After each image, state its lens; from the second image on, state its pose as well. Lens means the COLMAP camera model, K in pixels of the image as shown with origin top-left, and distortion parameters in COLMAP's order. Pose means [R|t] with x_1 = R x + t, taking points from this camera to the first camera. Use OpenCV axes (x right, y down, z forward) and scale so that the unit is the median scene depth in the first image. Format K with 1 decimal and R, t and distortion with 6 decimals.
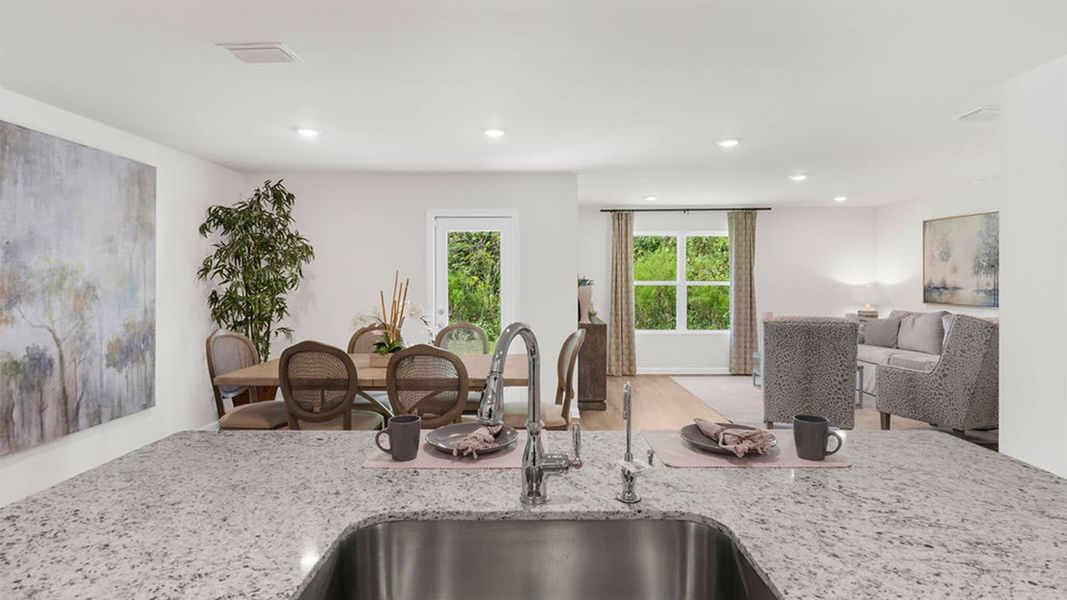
lens RADIAL K [[526.0, 0, 536.9], [0, 526.0, 283.9], [0, 0, 1]] dist [-0.000044, 0.001011]
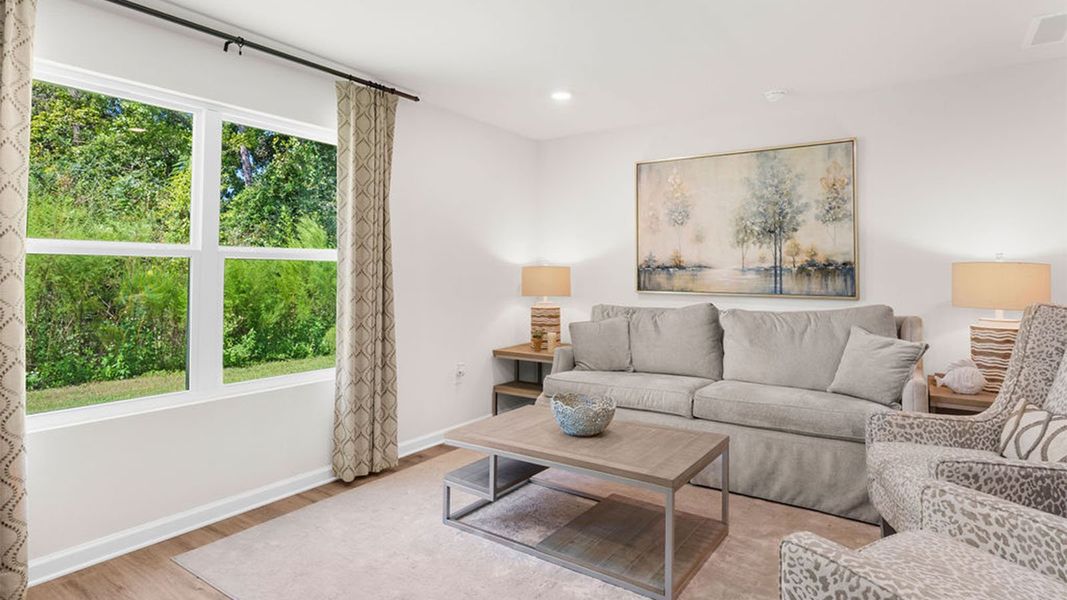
lens RADIAL K [[562.1, 0, 535.8], [0, 562.1, 249.8], [0, 0, 1]] dist [0.002686, 0.000017]
pose [[0.566758, 0.036447, 0.823078, 0.155616], [0.002424, 0.998943, -0.045903, 0.024310], [-0.823881, 0.028011, 0.566071, 1.032437]]
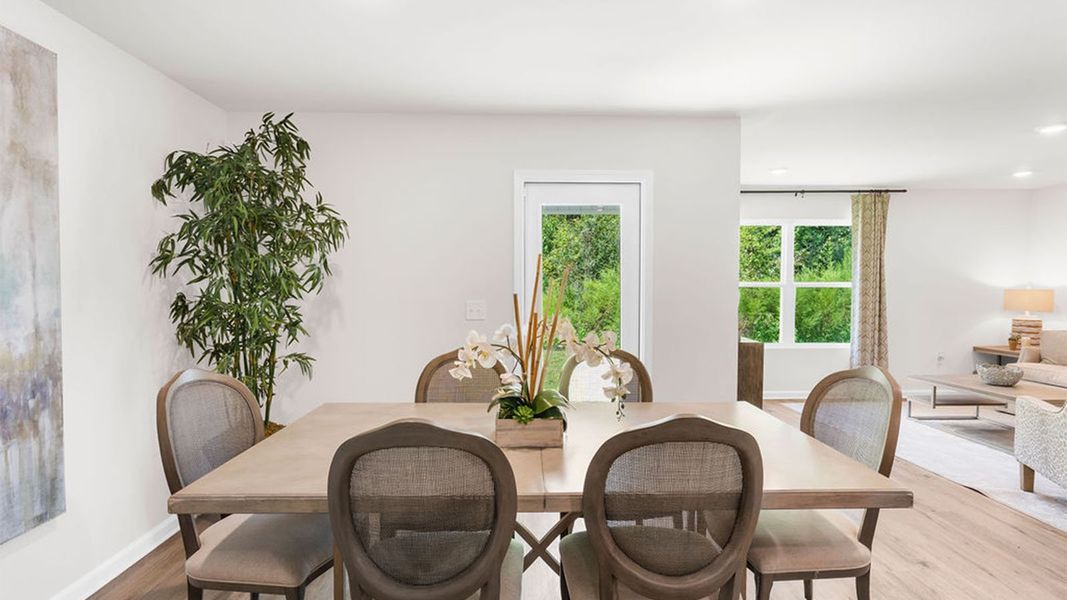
lens RADIAL K [[508.1, 0, 532.9], [0, 508.1, 300.9], [0, 0, 1]] dist [0.001316, 0.000414]
pose [[0.999250, -0.000761, 0.038713, -0.238764], [-0.000190, 0.999698, 0.024574, 0.006474], [-0.038720, -0.024563, 0.998948, 0.412646]]
